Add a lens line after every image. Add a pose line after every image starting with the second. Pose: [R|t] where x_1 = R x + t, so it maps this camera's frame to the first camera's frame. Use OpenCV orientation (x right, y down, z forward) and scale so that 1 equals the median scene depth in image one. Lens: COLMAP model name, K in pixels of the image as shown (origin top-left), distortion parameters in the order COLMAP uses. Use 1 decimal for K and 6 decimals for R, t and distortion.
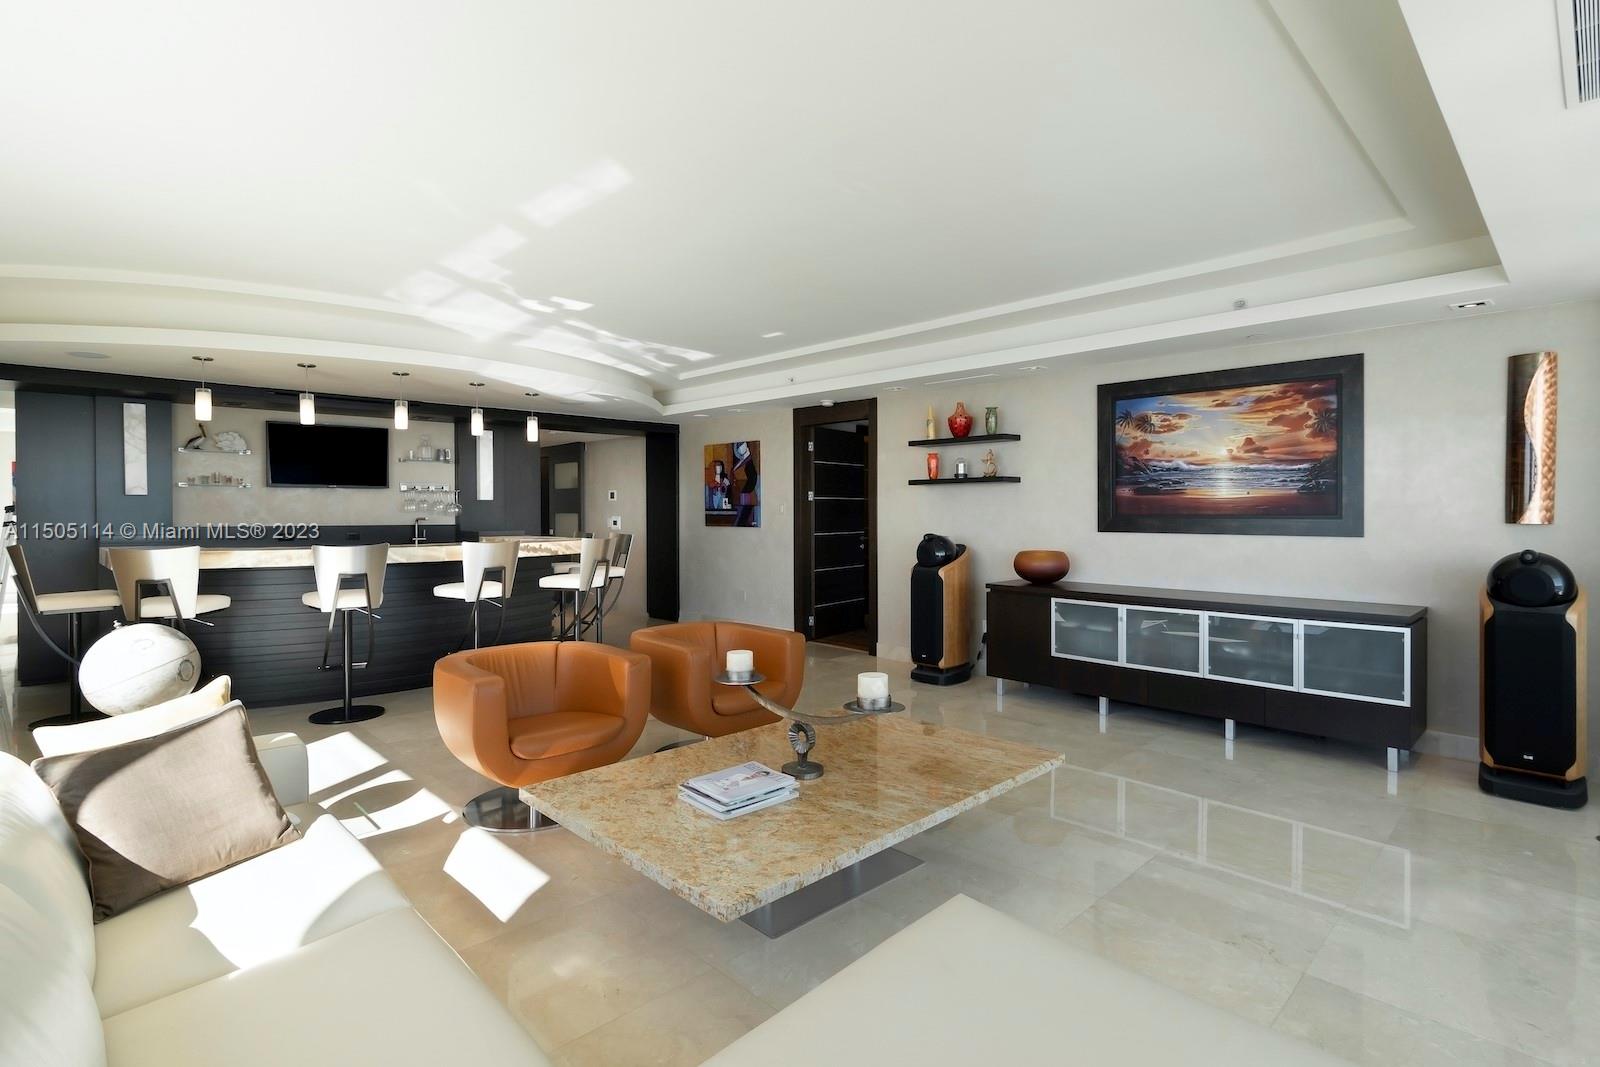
lens RADIAL K [[789.6, 0, 813.9], [0, 789.6, 517.0], [0, 0, 1]] dist [-0.012685, -0.000227]
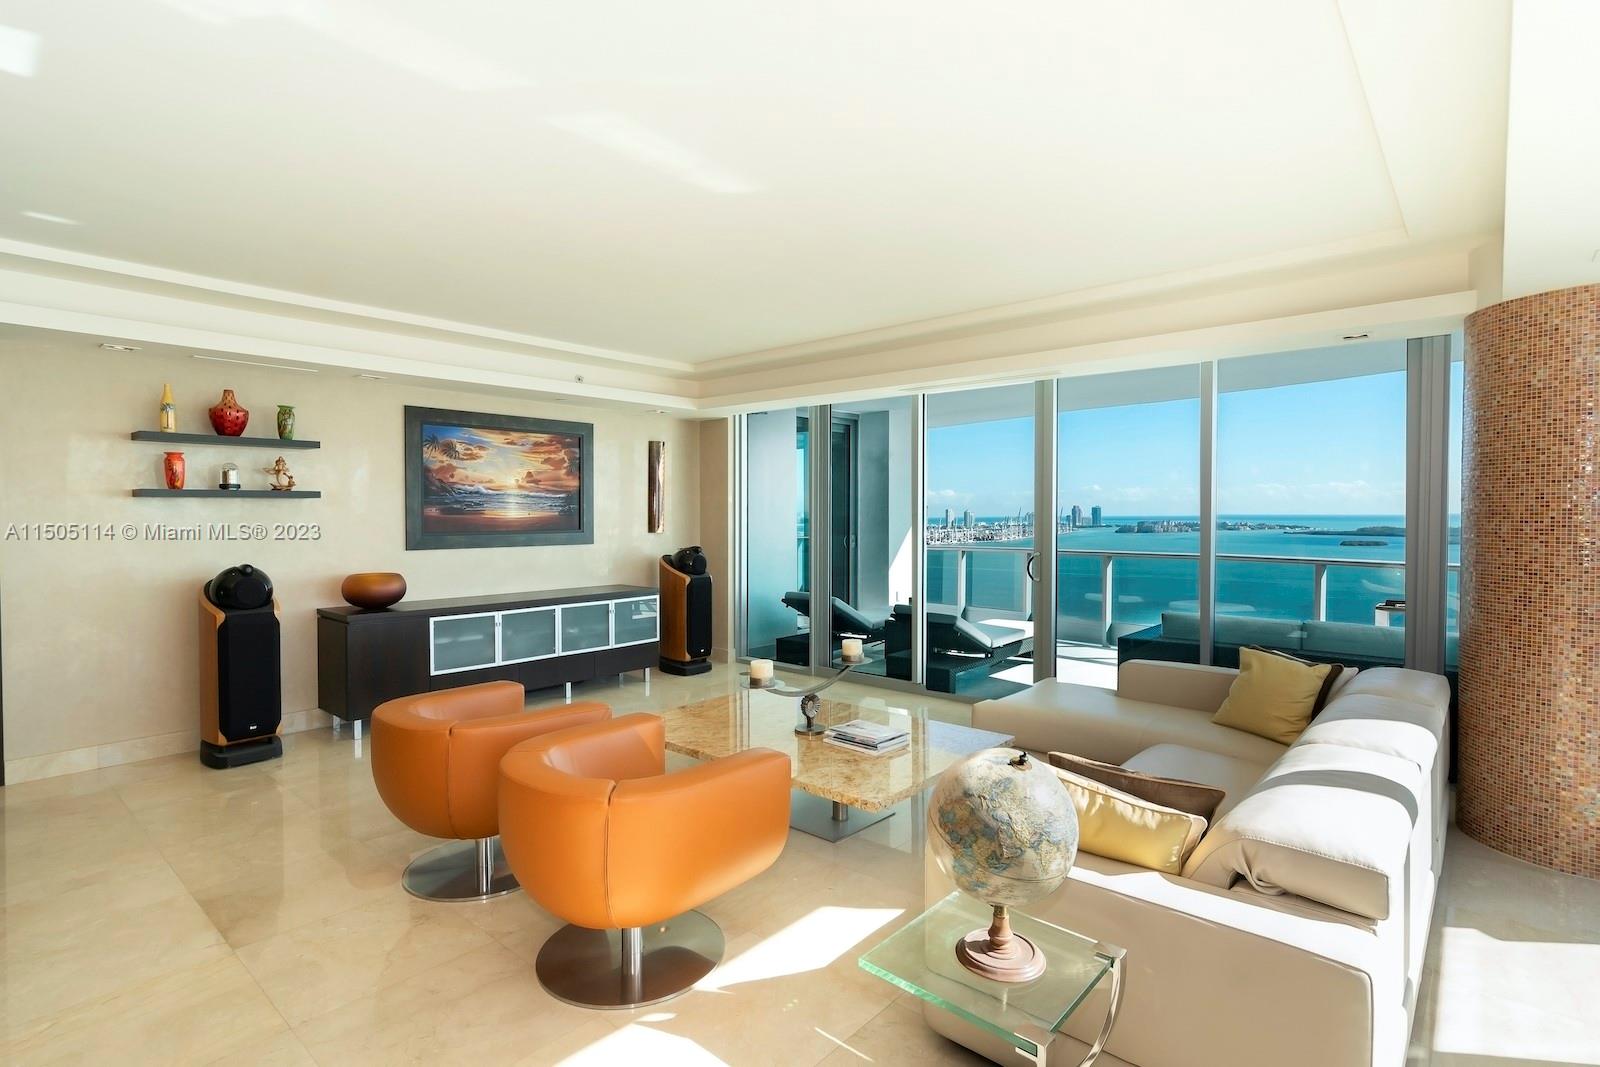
lens RADIAL K [[789.6, 0, 813.9], [0, 789.6, 517.0], [0, 0, 1]] dist [-0.012685, -0.000227]
pose [[-0.090405, -0.004634, 0.995894, -0.718542], [0.007173, 0.999960, 0.005304, -0.026486], [-0.995879, 0.007623, -0.090368, 0.588774]]
